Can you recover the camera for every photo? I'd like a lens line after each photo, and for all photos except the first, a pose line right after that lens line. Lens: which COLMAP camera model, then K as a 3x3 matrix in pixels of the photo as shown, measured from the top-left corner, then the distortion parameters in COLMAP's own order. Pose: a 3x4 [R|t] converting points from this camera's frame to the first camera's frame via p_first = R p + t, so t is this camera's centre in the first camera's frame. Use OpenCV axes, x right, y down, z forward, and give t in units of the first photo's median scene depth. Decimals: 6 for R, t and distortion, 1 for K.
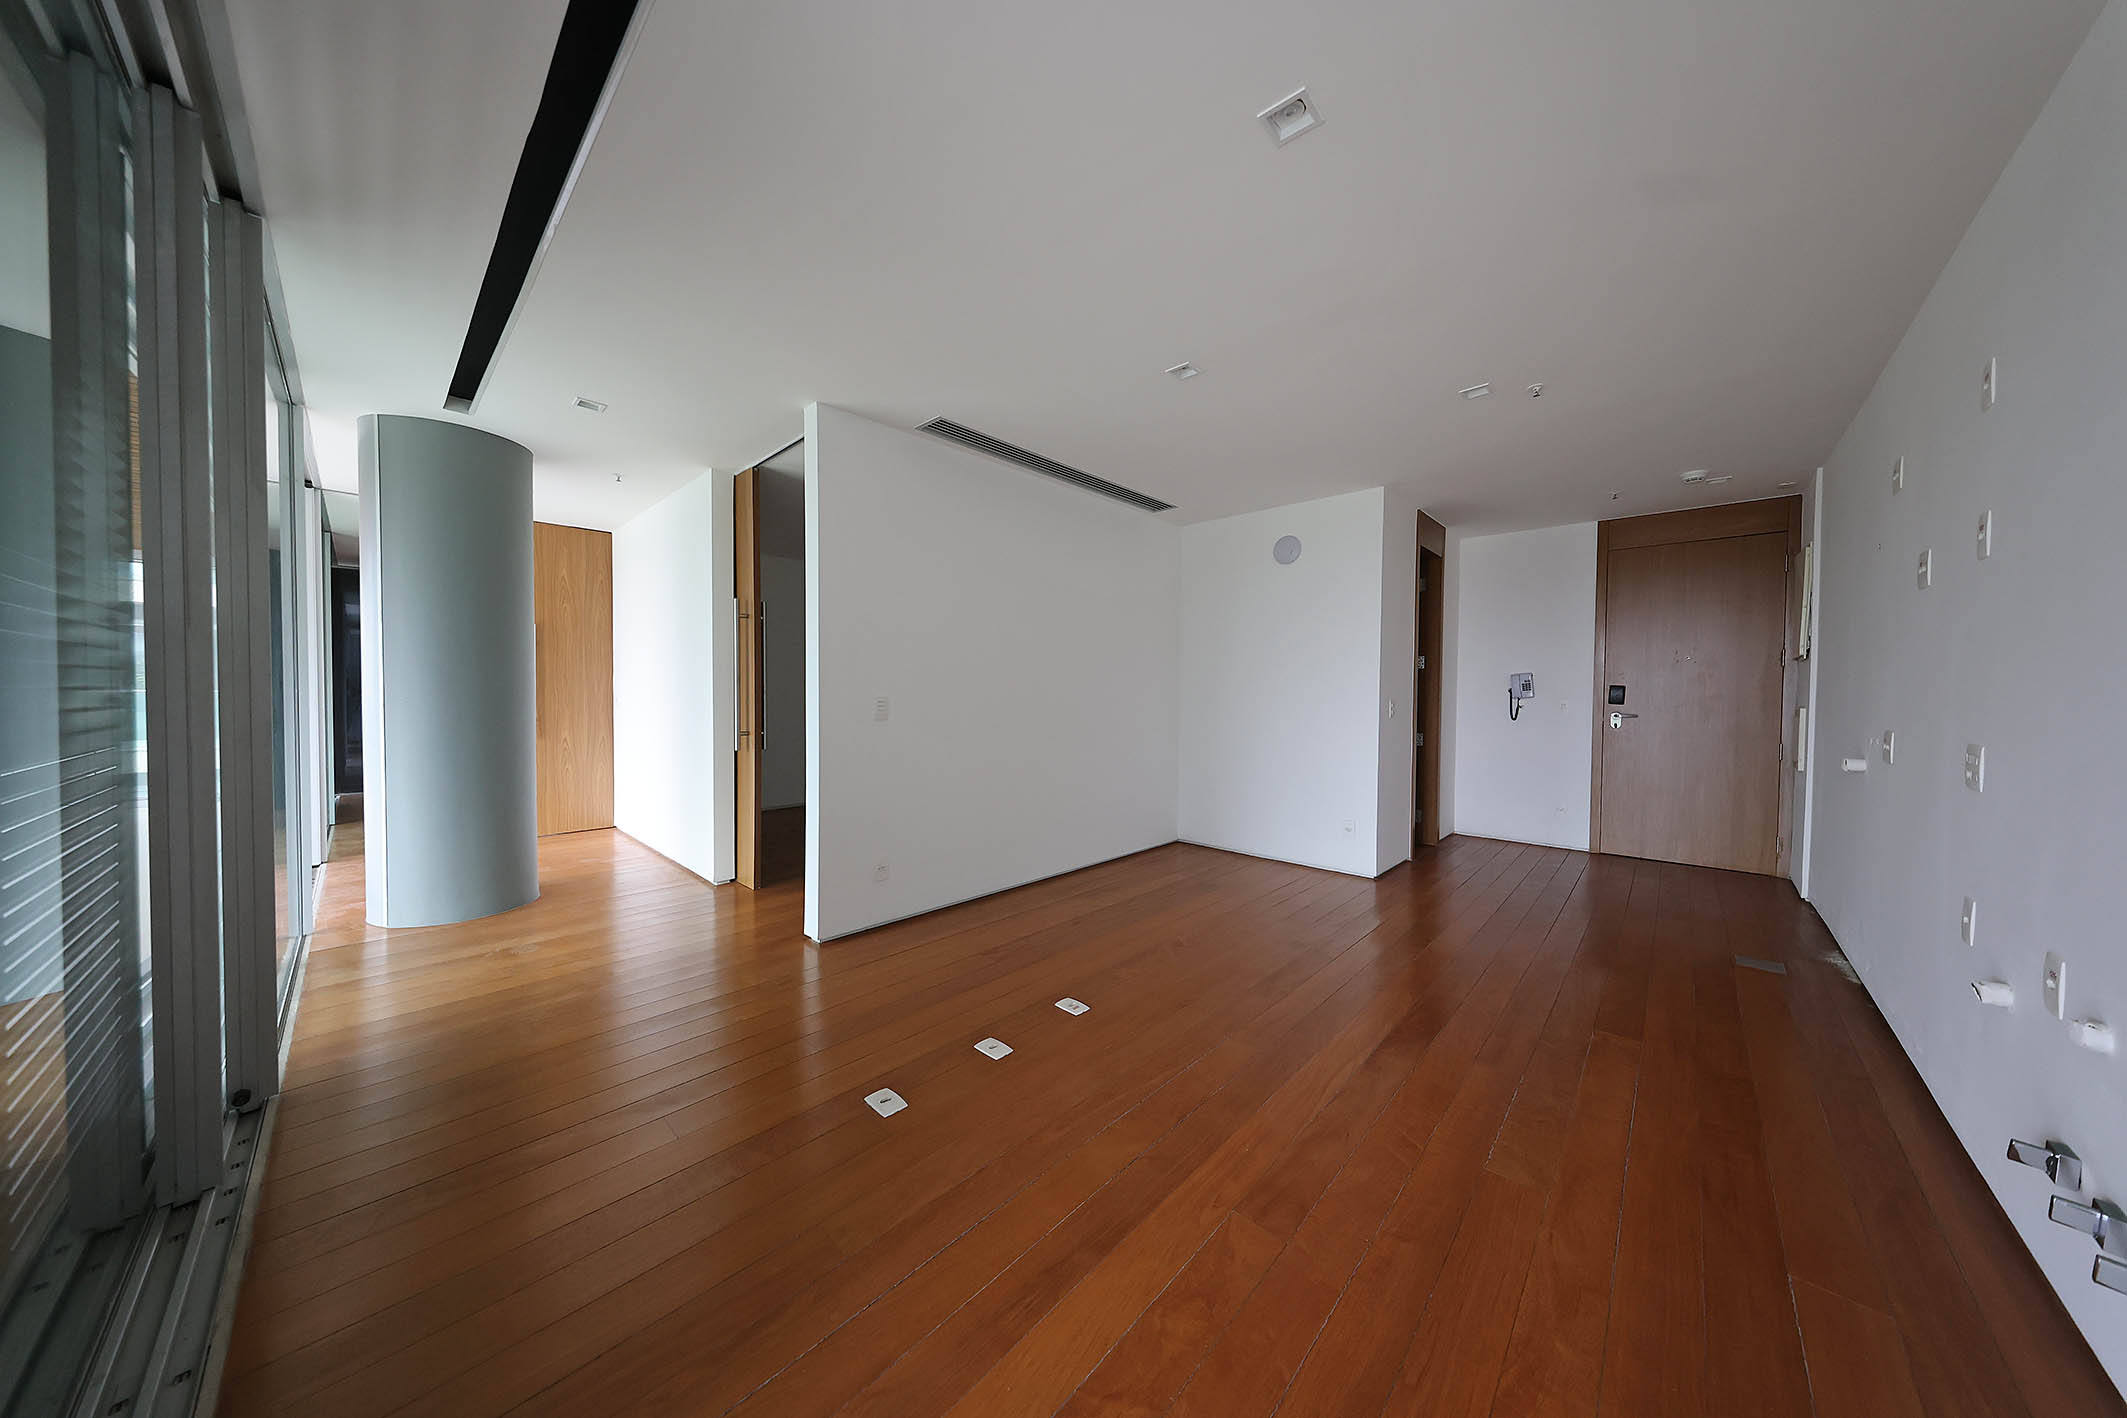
lens RADIAL K [[658.1, 0, 1067.5], [0, 658.1, 707.9], [0, 0, 1]] dist [0.001954, -0.000145]
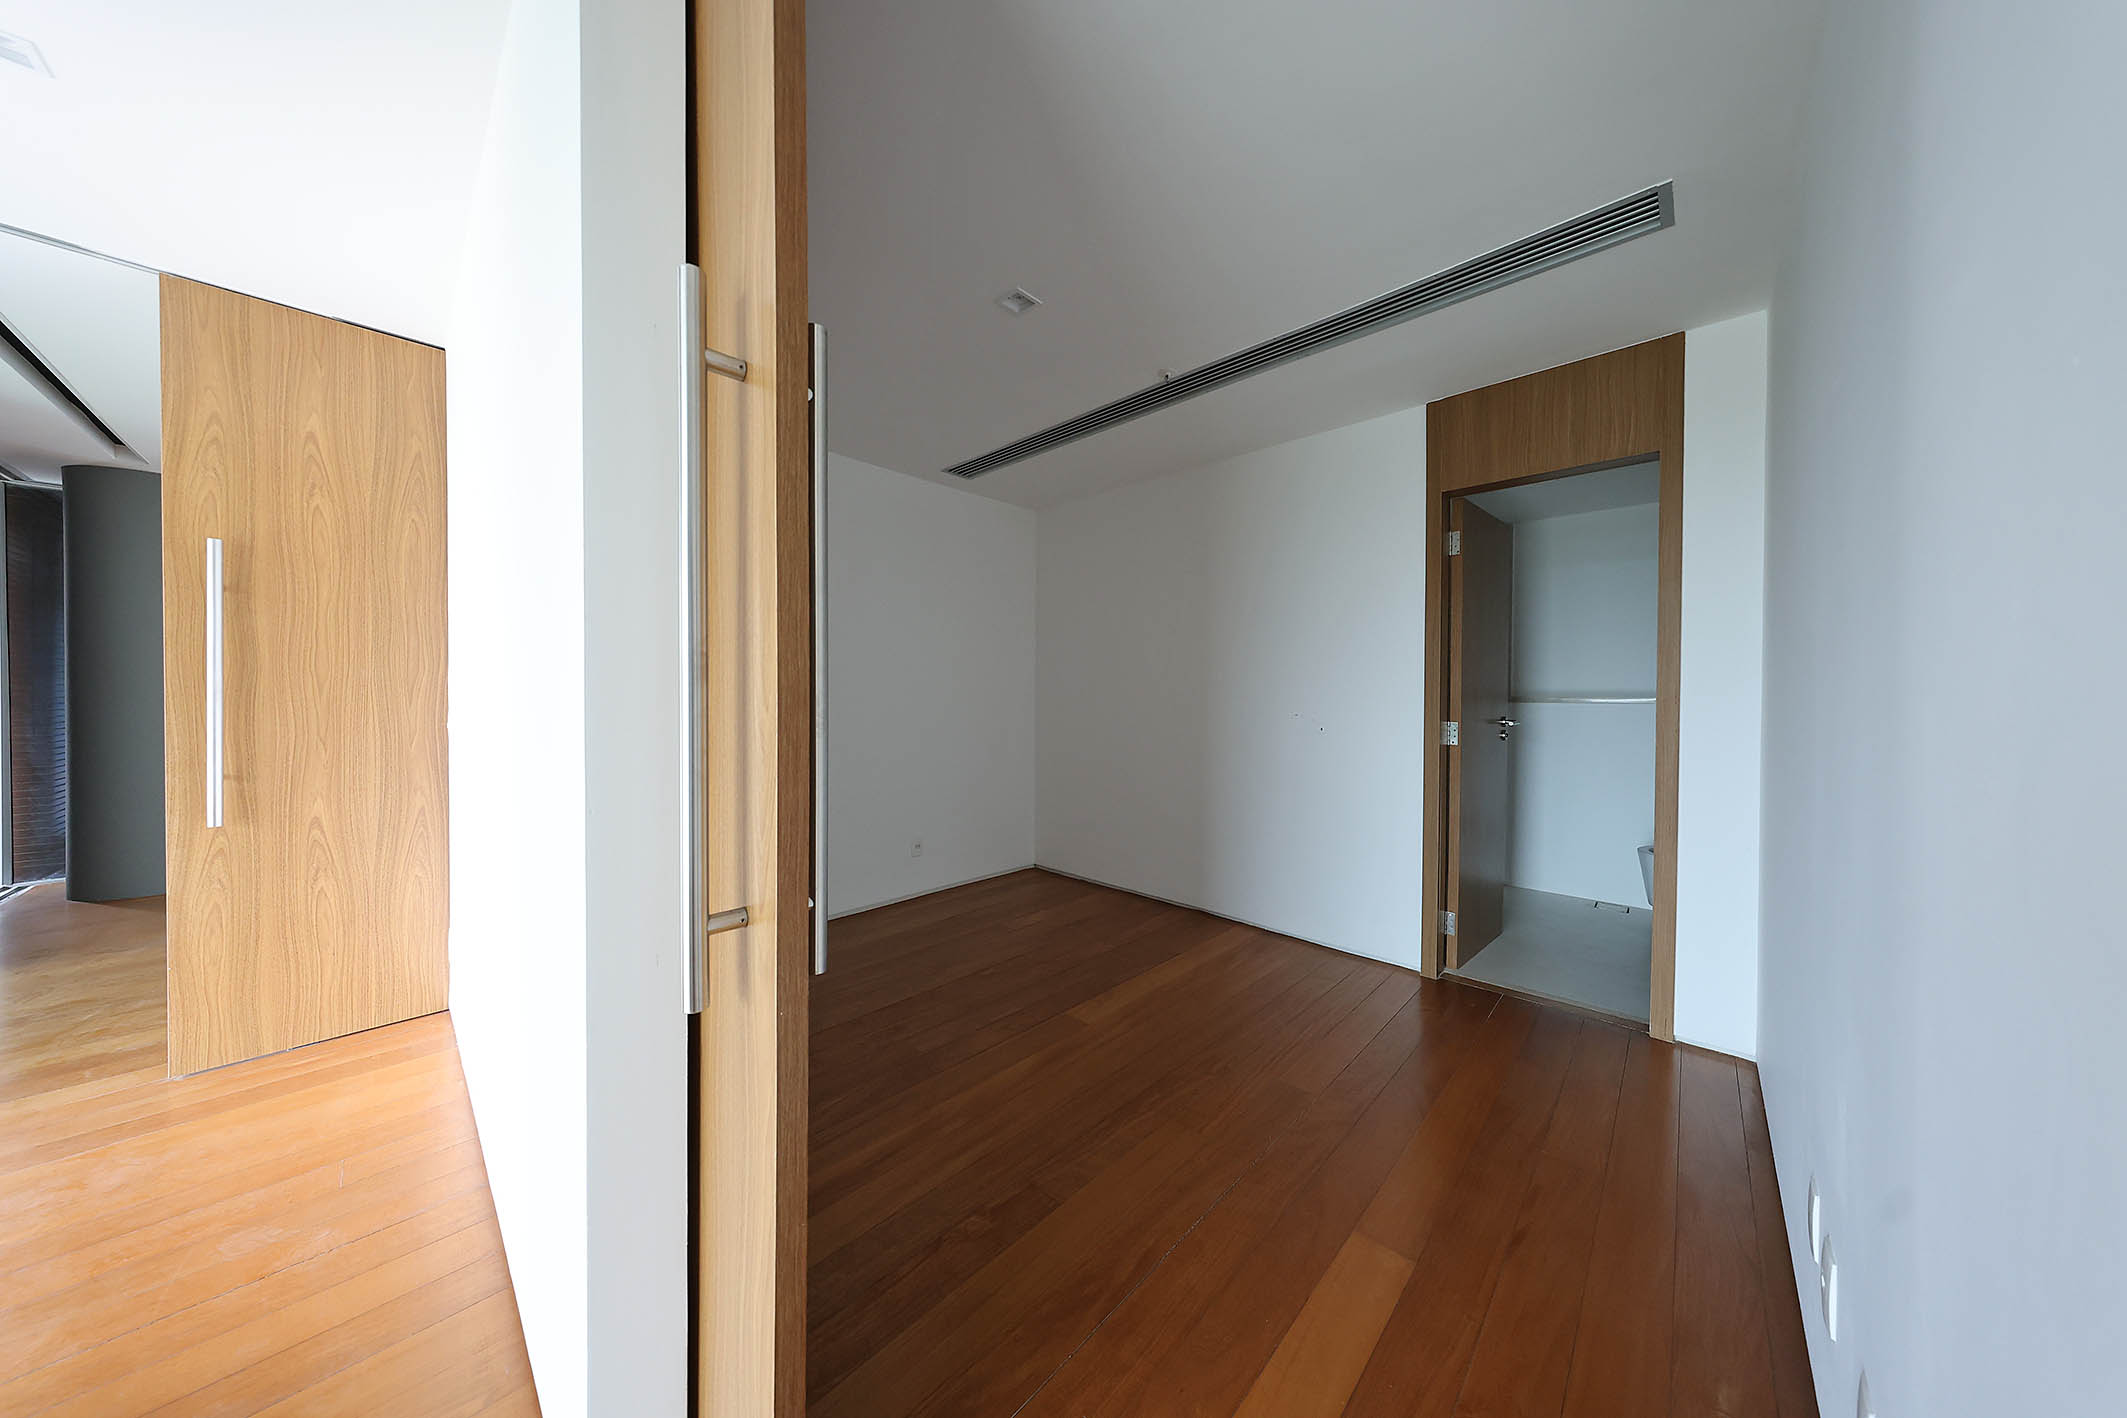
lens RADIAL K [[658.1, 0, 1064.2], [0, 658.1, 700.5], [0, 0, 1]] dist [0.001954, -0.000145]
pose [[0.999828, -0.004243, -0.018050, -0.276028], [0.003885, 0.999796, -0.019832, -0.018612], [0.018130, 0.019759, 0.999640, 0.585551]]
